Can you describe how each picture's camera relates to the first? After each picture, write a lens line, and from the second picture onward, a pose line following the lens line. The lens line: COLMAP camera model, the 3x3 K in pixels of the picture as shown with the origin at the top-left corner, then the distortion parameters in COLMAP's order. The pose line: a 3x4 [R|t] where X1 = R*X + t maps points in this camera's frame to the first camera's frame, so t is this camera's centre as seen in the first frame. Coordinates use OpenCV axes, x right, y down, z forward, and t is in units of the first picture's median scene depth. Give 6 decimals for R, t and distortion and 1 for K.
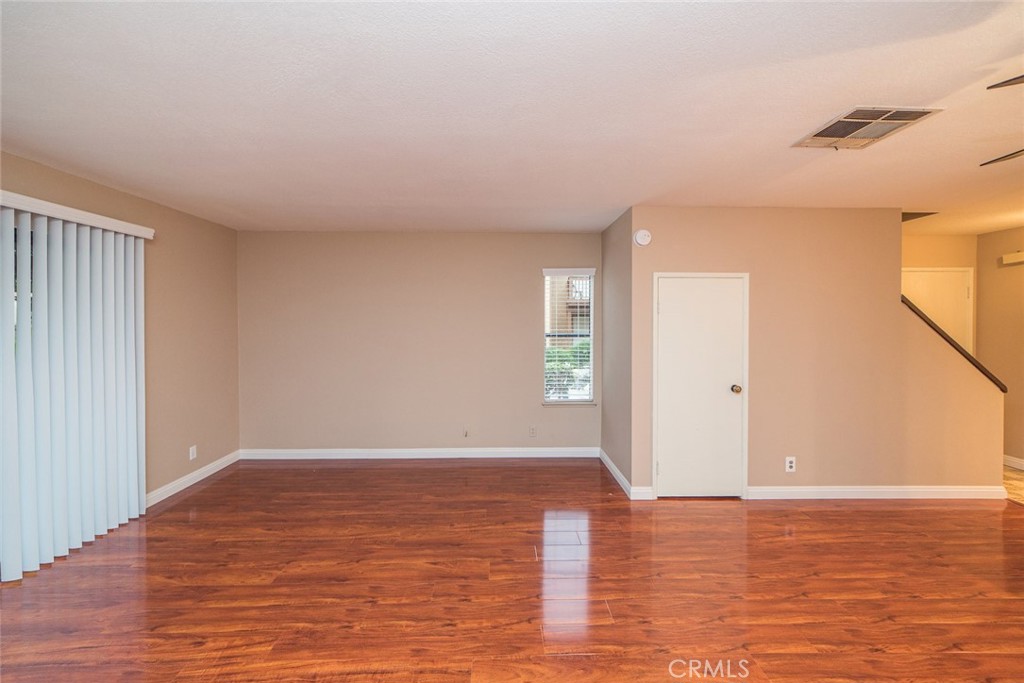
lens RADIAL K [[397.1, 0, 504.6], [0, 397.1, 328.6], [0, 0, 1]] dist [0.003009, -0.000064]
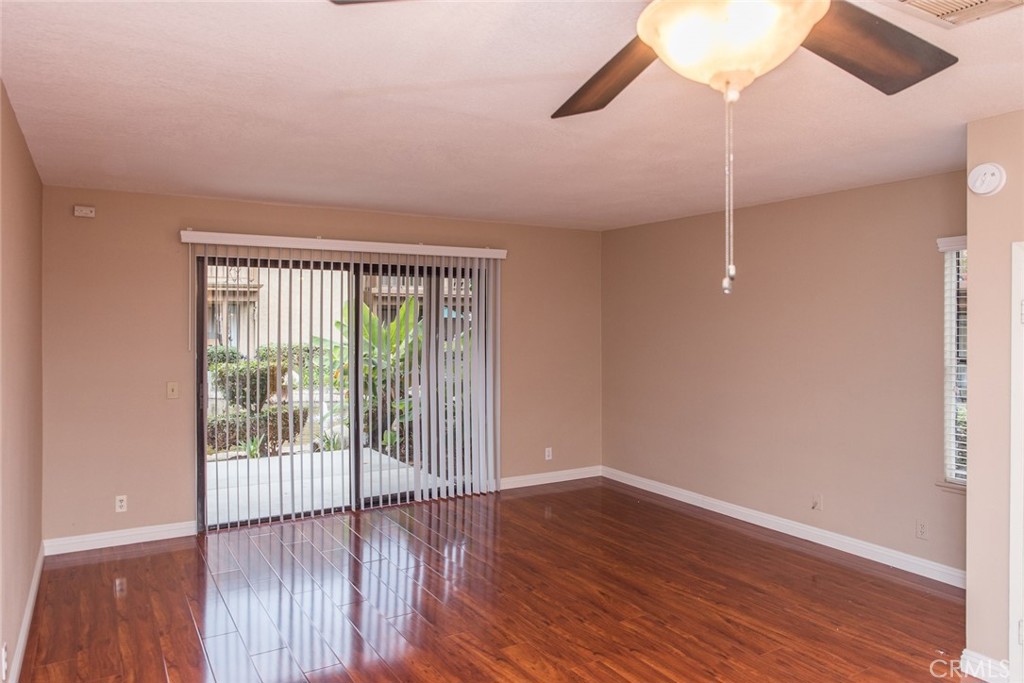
lens RADIAL K [[715.8, 0, 503.4], [0, 715.8, 333.8], [0, 0, 1]] dist [-0.000078, -0.007752]
pose [[0.475818, 0.017292, -0.879374, 0.907765], [-0.019580, 0.999767, 0.009065, -0.021094], [0.879326, 0.012905, 0.476045, -0.006637]]
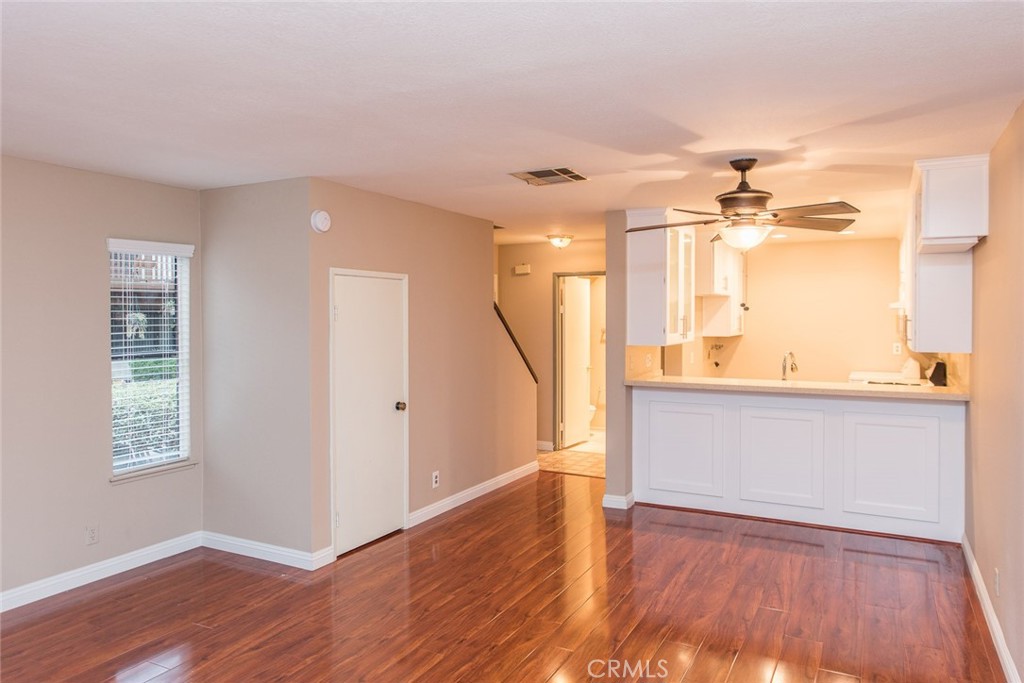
lens RADIAL K [[715.8, 0, 522.6], [0, 715.8, 342.4], [0, 0, 1]] dist [-0.000078, -0.007752]
pose [[0.466769, -0.036161, 0.883640, -0.693829], [0.018961, 0.999343, 0.030880, -0.032850], [-0.884176, 0.002341, 0.467148, 0.023911]]
